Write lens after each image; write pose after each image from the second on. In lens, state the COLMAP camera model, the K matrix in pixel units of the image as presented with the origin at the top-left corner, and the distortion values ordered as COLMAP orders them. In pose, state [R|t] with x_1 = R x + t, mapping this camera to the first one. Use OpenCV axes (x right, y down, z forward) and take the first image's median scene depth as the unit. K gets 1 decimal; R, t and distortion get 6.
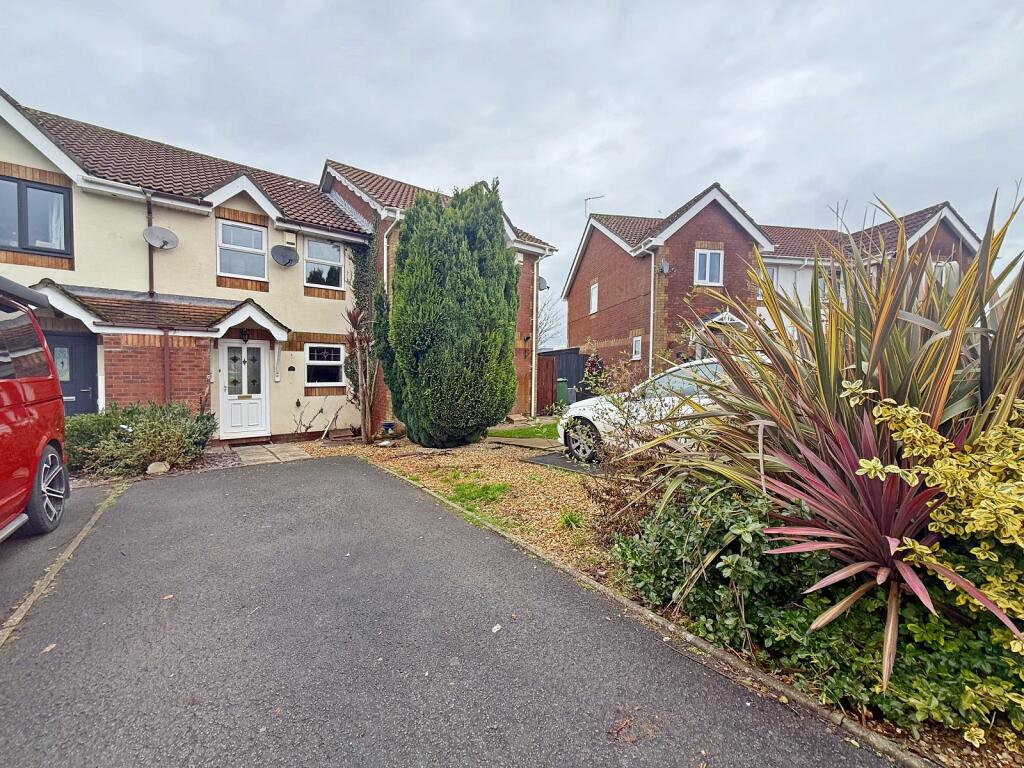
lens RADIAL K [[409.1, 0, 512.0], [0, 409.1, 384.0], [0, 0, 1]] dist [0.000115, 0.000050]
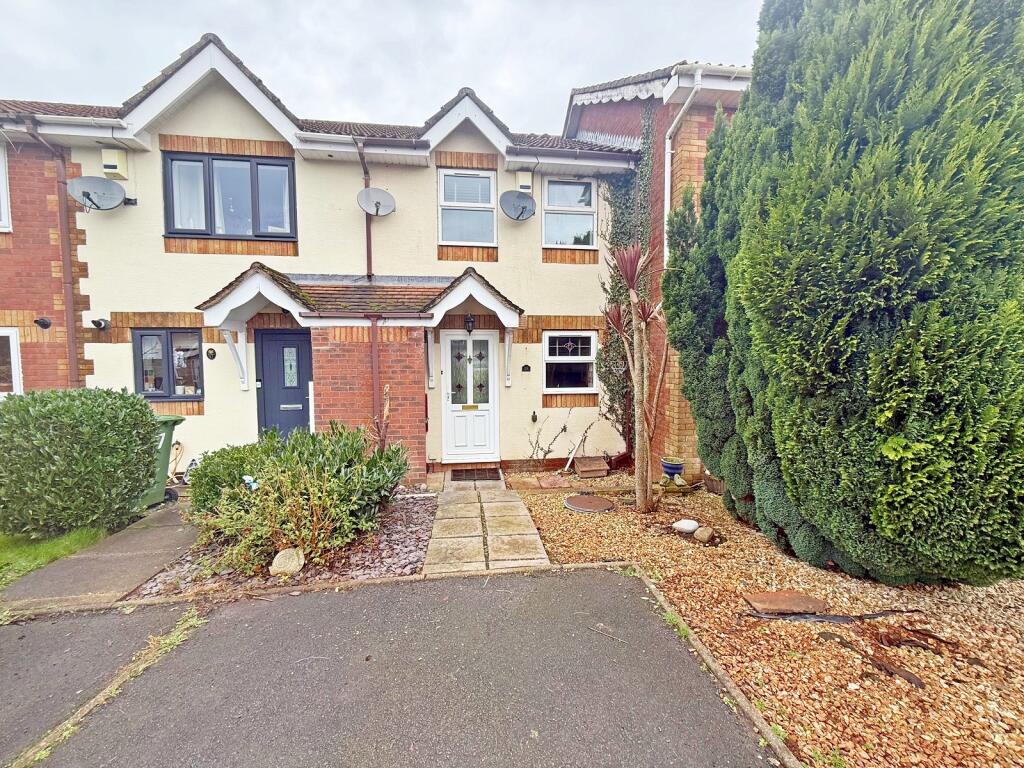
lens RADIAL K [[409.1, 0, 512.0], [0, 409.1, 384.0], [0, 0, 1]] dist [0.000115, 0.000050]
pose [[0.846461, 0.010262, -0.532352, -0.200958], [-0.004355, 0.999914, 0.012350, -0.020907], [0.532433, -0.008135, 0.846433, 0.426228]]
